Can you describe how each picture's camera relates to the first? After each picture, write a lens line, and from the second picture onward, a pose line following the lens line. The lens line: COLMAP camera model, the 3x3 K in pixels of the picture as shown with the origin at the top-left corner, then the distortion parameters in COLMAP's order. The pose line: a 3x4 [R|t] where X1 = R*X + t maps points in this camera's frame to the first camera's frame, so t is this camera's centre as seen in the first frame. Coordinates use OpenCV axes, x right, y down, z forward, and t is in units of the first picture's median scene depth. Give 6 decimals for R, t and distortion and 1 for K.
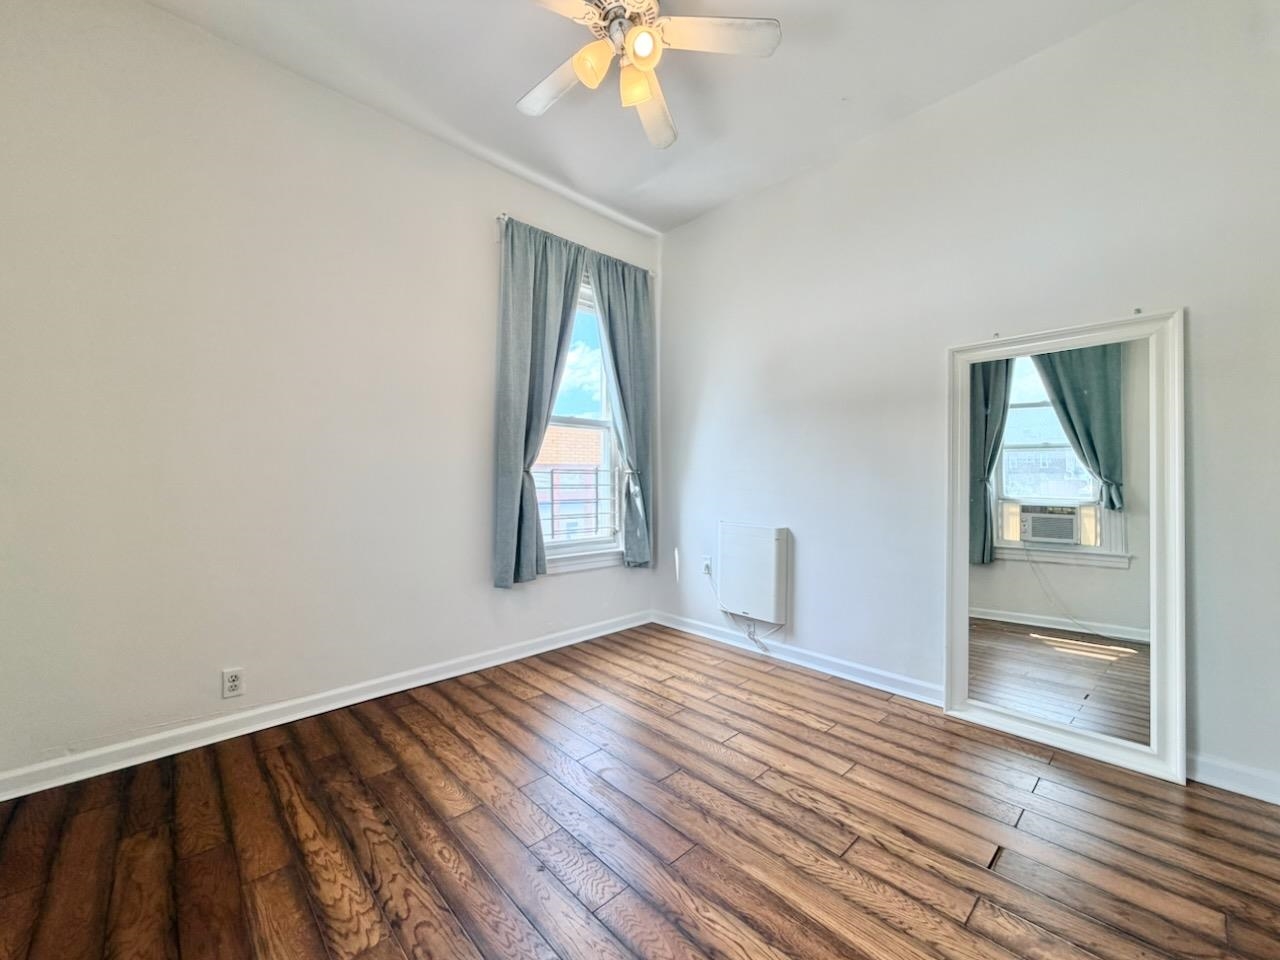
lens RADIAL K [[508.7, 0, 634.6], [0, 508.7, 483.1], [0, 0, 1]] dist [0.000913, 0.000016]
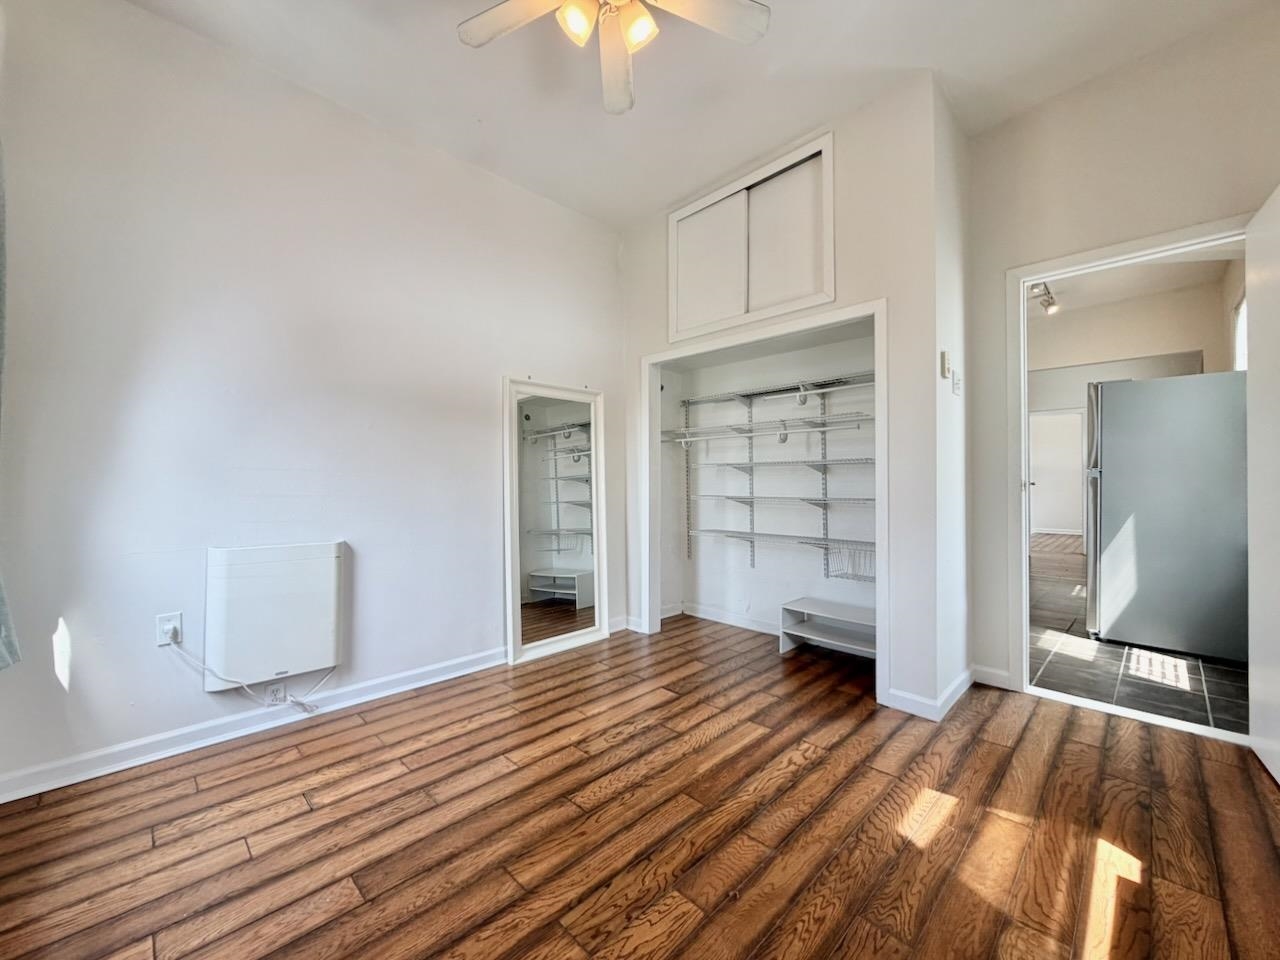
lens RADIAL K [[508.7, 0, 634.6], [0, 508.7, 483.1], [0, 0, 1]] dist [0.000913, 0.000016]
pose [[-0.030638, 0.003383, 0.999525, -0.745211], [0.012210, 0.999921, -0.003010, 0.007933], [-0.999456, 0.012112, -0.030677, 0.816587]]
